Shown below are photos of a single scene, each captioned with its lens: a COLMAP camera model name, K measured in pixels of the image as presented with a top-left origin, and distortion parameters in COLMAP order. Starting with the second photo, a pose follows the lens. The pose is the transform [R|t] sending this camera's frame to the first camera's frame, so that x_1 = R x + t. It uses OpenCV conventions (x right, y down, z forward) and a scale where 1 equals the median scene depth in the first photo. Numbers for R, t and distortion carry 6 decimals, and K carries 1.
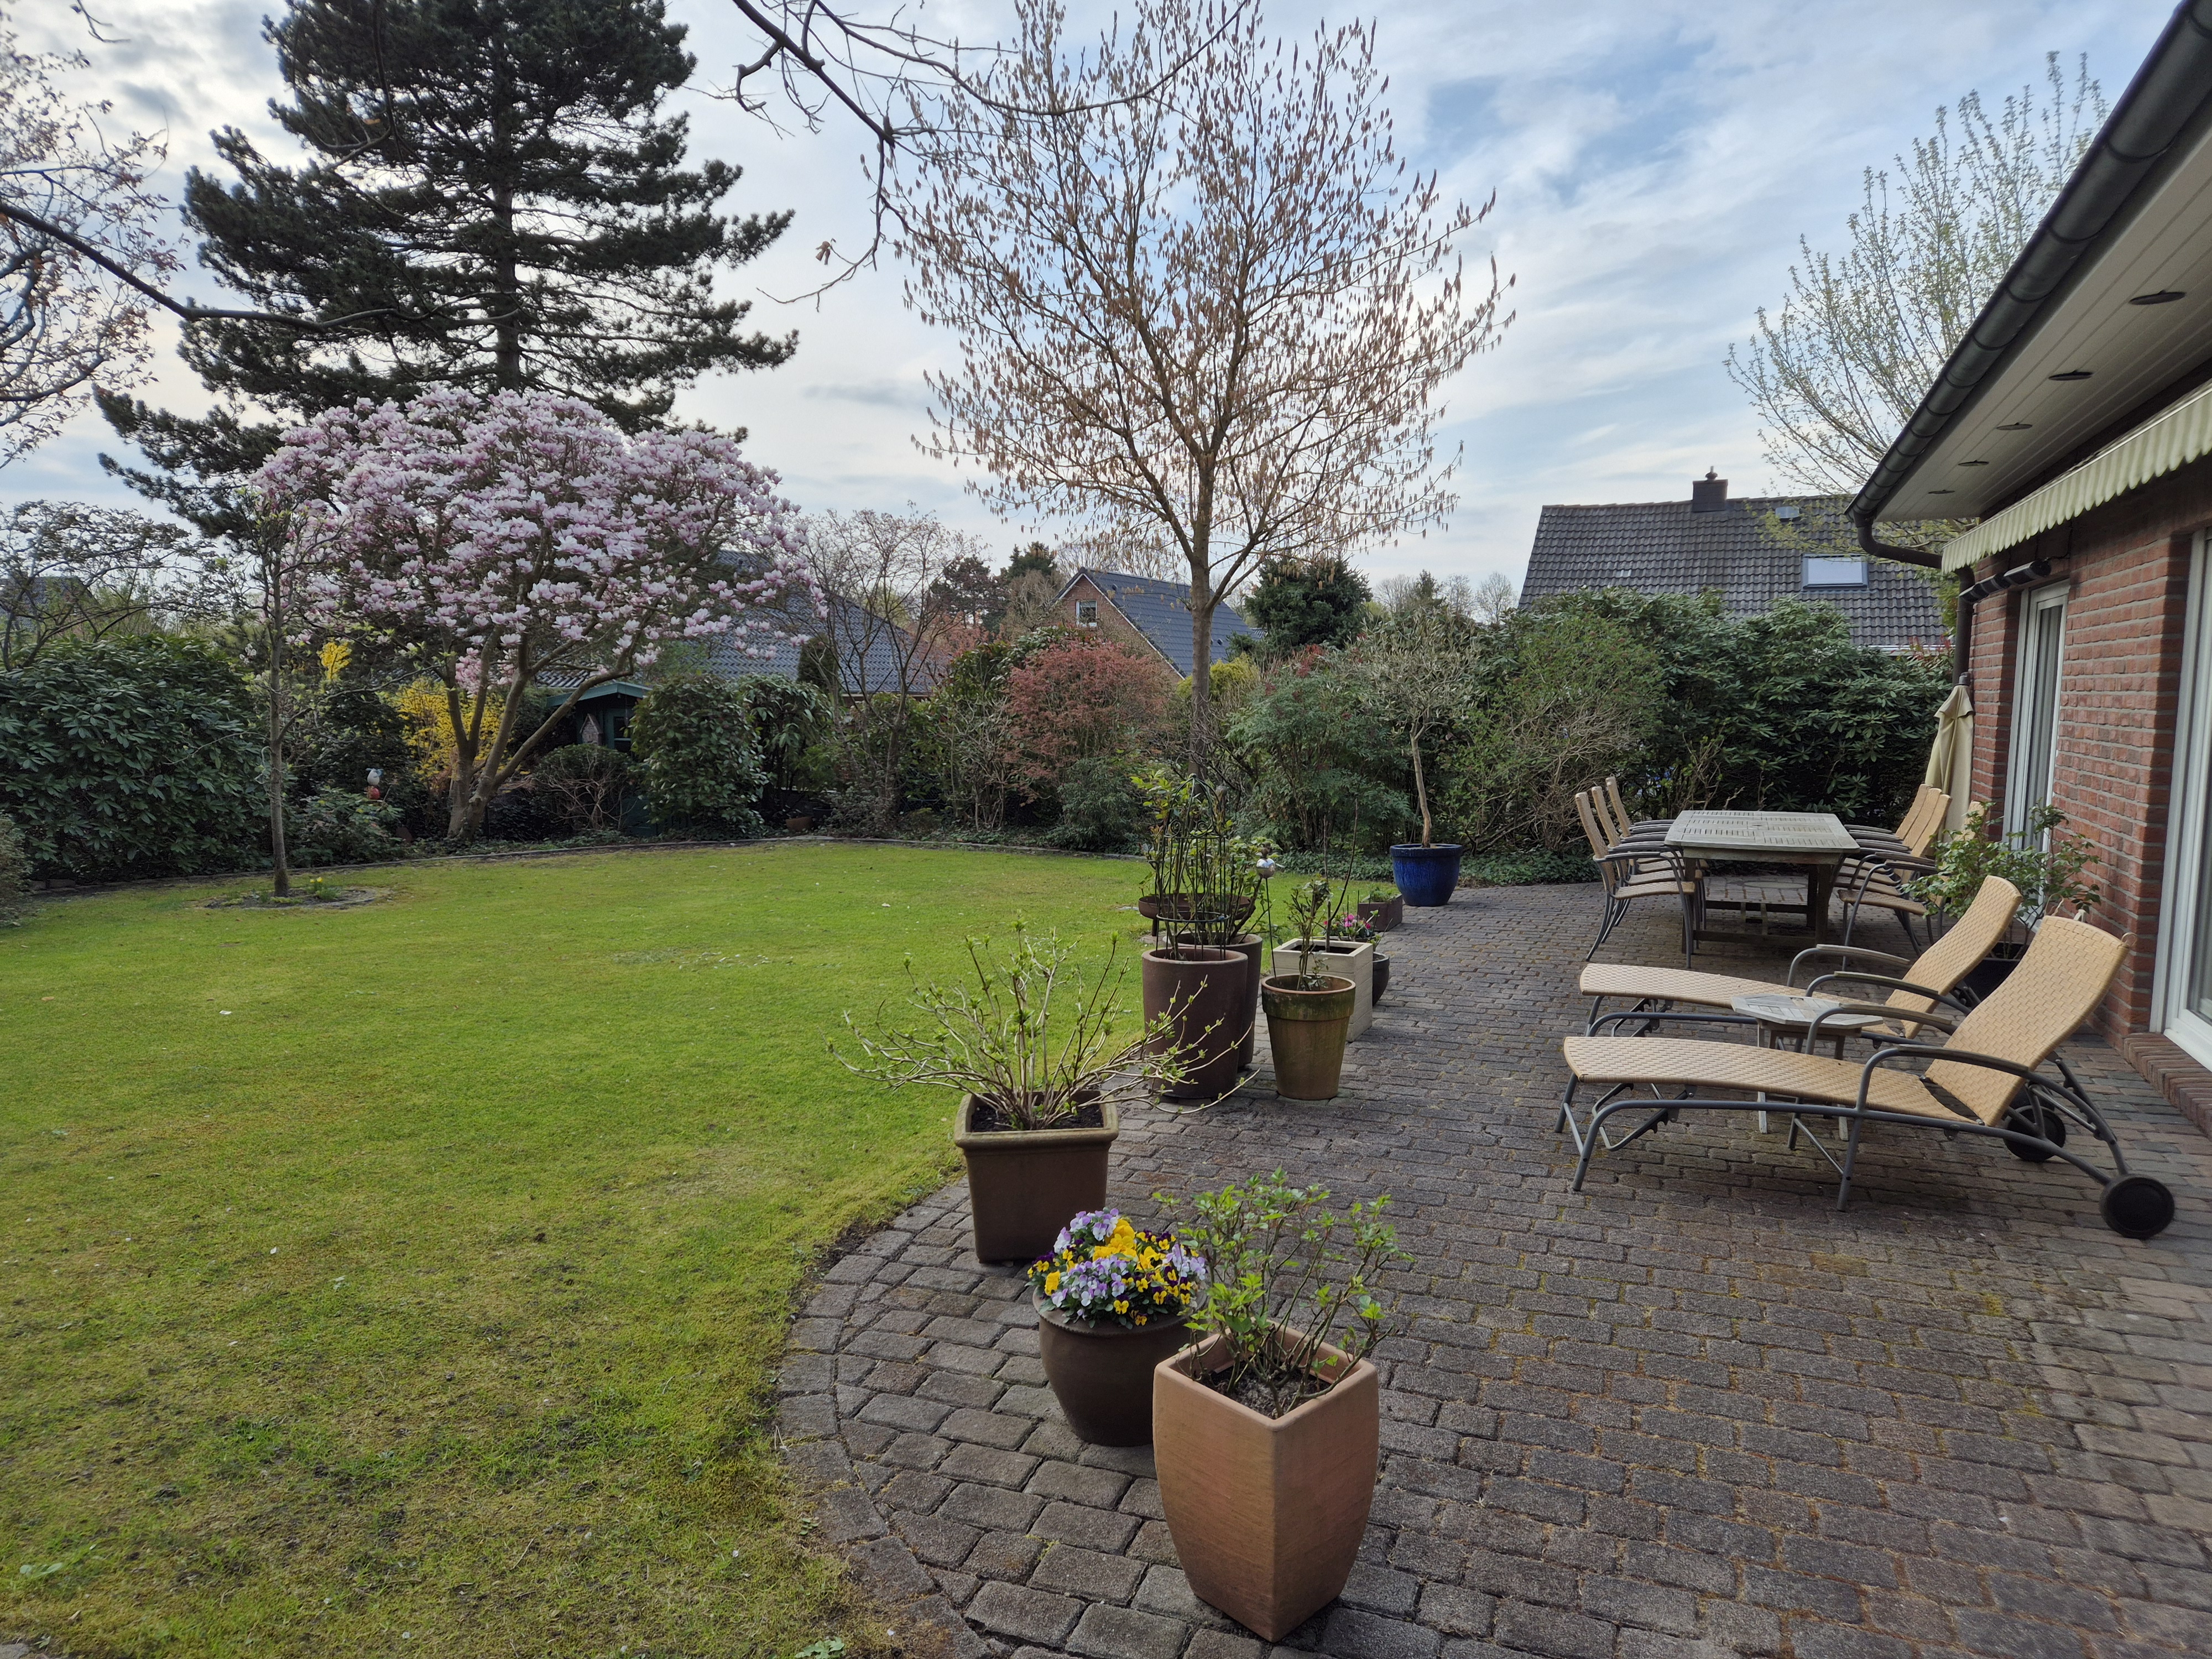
lens RADIAL K [[1439.9, 0, 1112.7], [0, 1439.9, 813.8], [0, 0, 1]] dist [0.076305, -0.071333]
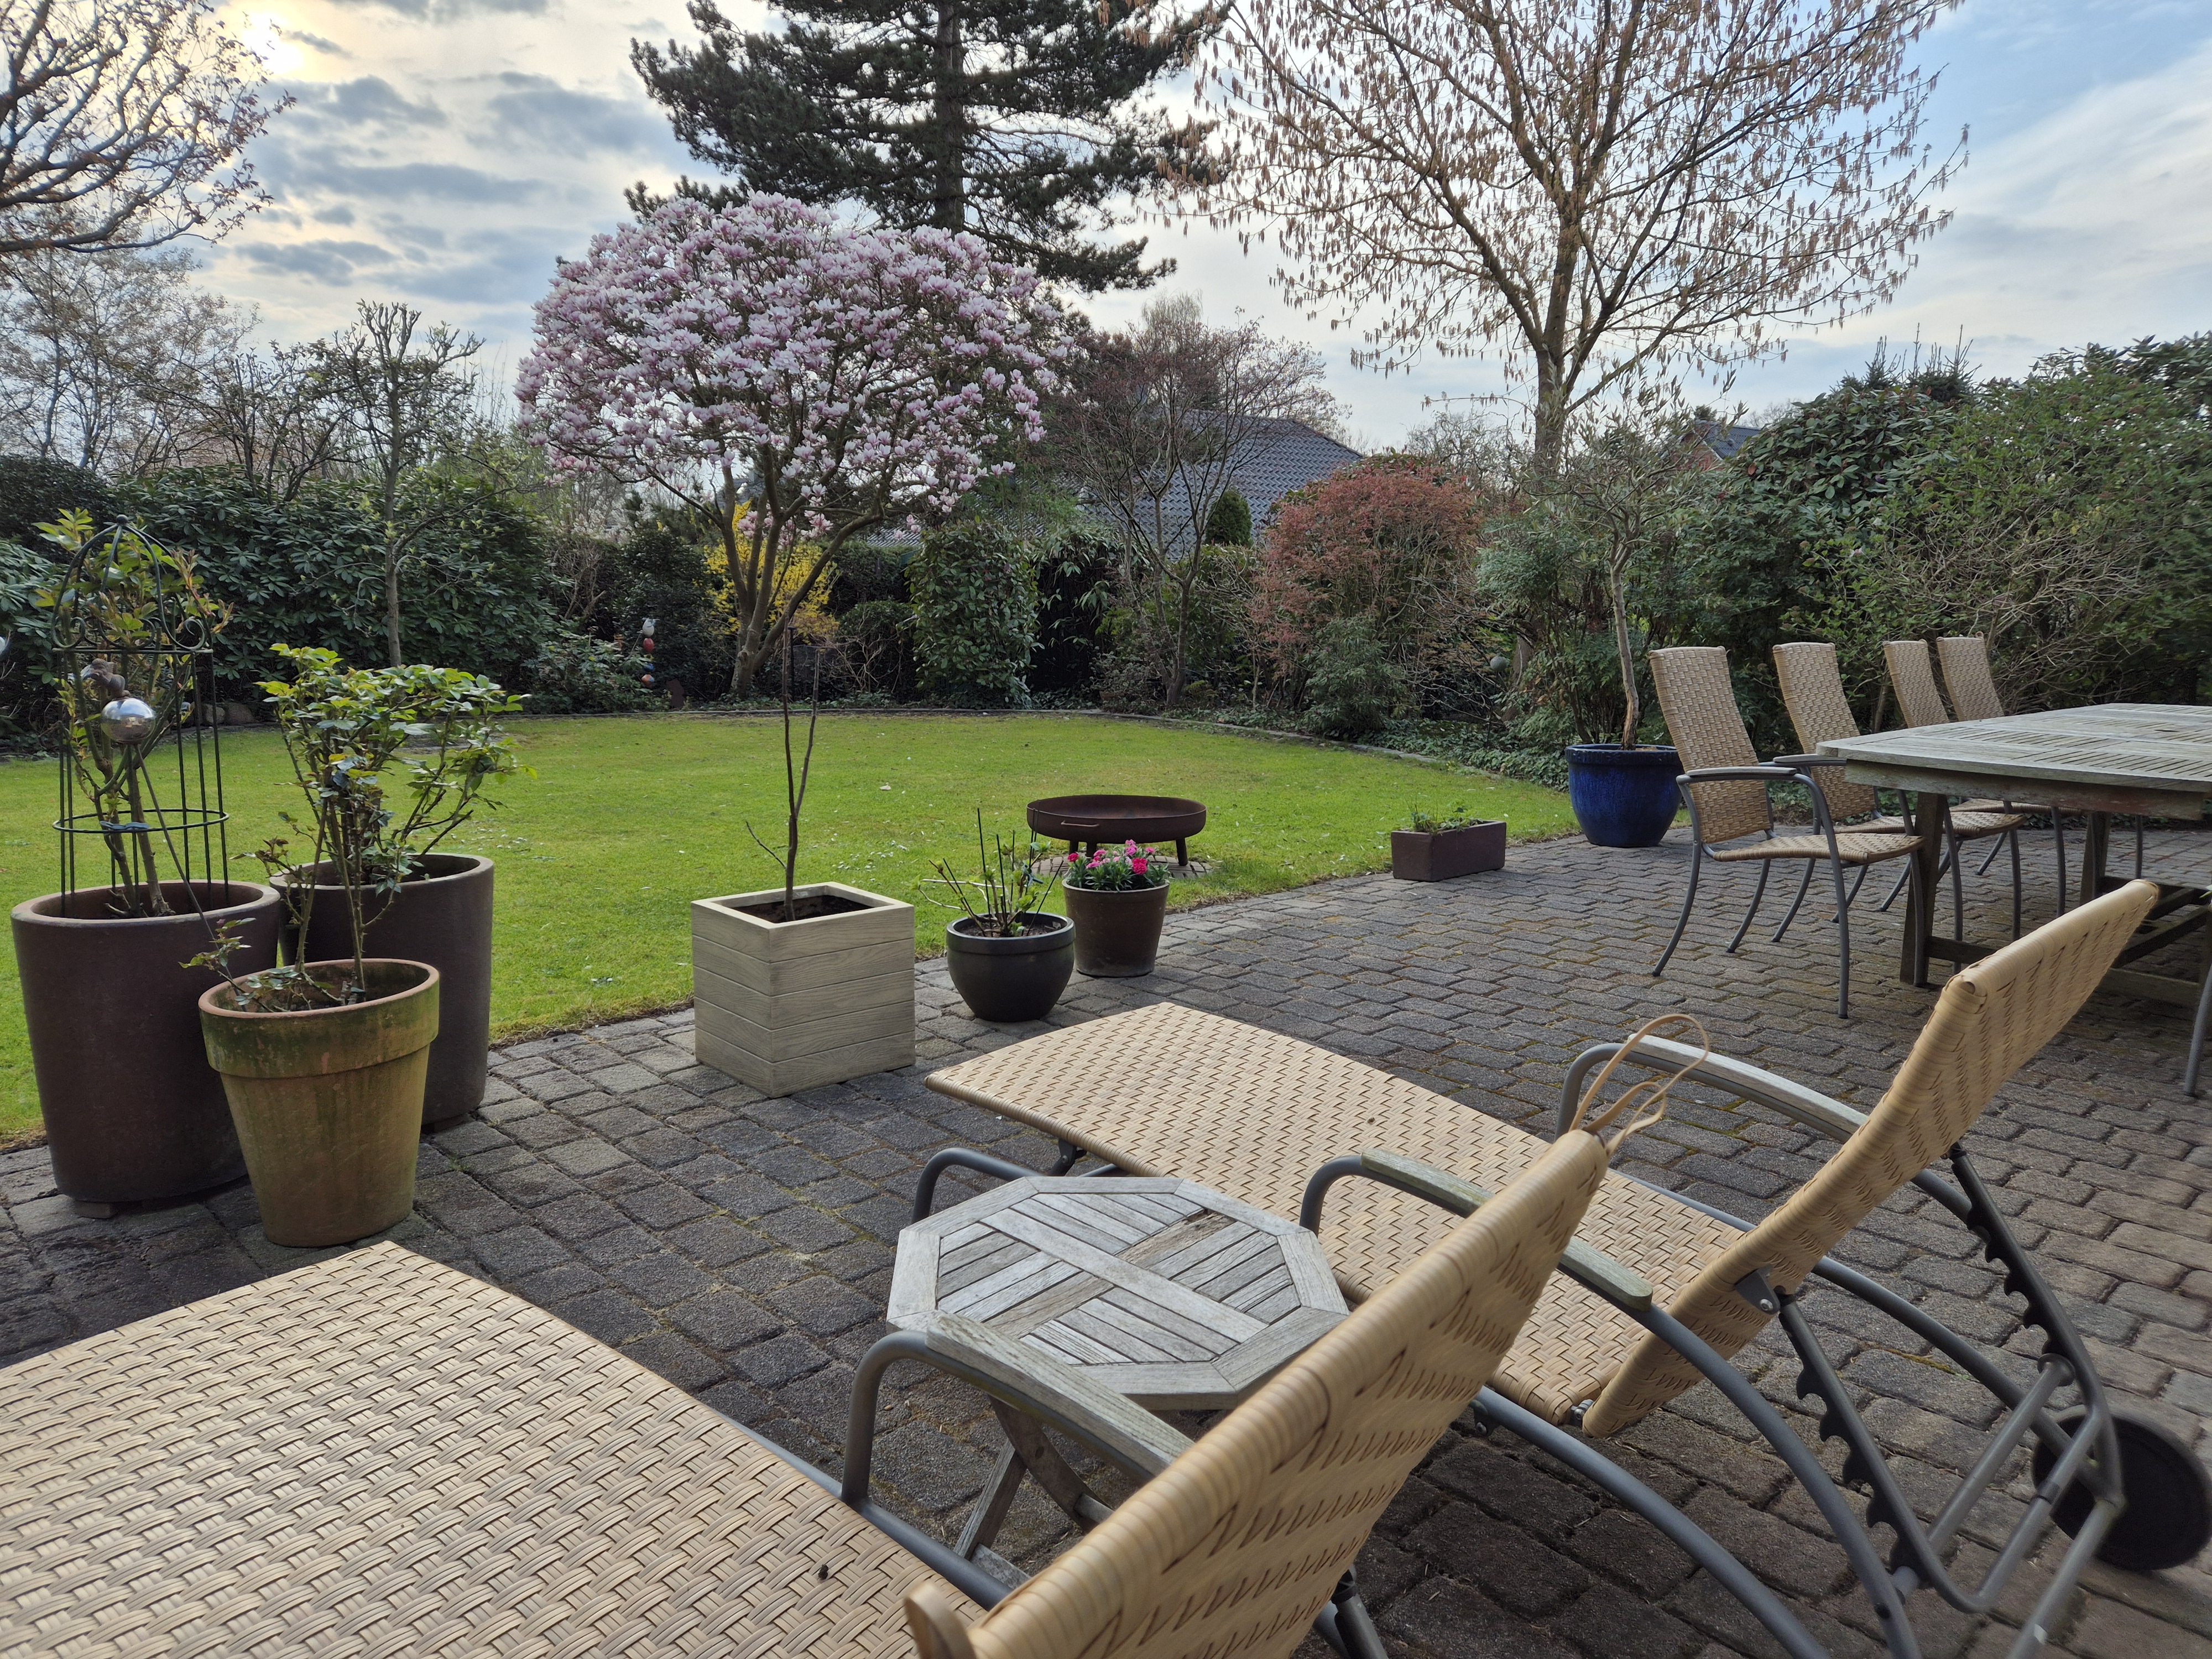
lens RADIAL K [[1439.9, 0, 1112.7], [0, 1439.9, 813.8], [0, 0, 1]] dist [0.076305, -0.071333]
pose [[0.907573, 0.071732, -0.413722, 0.179775], [-0.040735, 0.995694, 0.083277, 0.005737], [0.417914, -0.058727, 0.906586, 0.228672]]
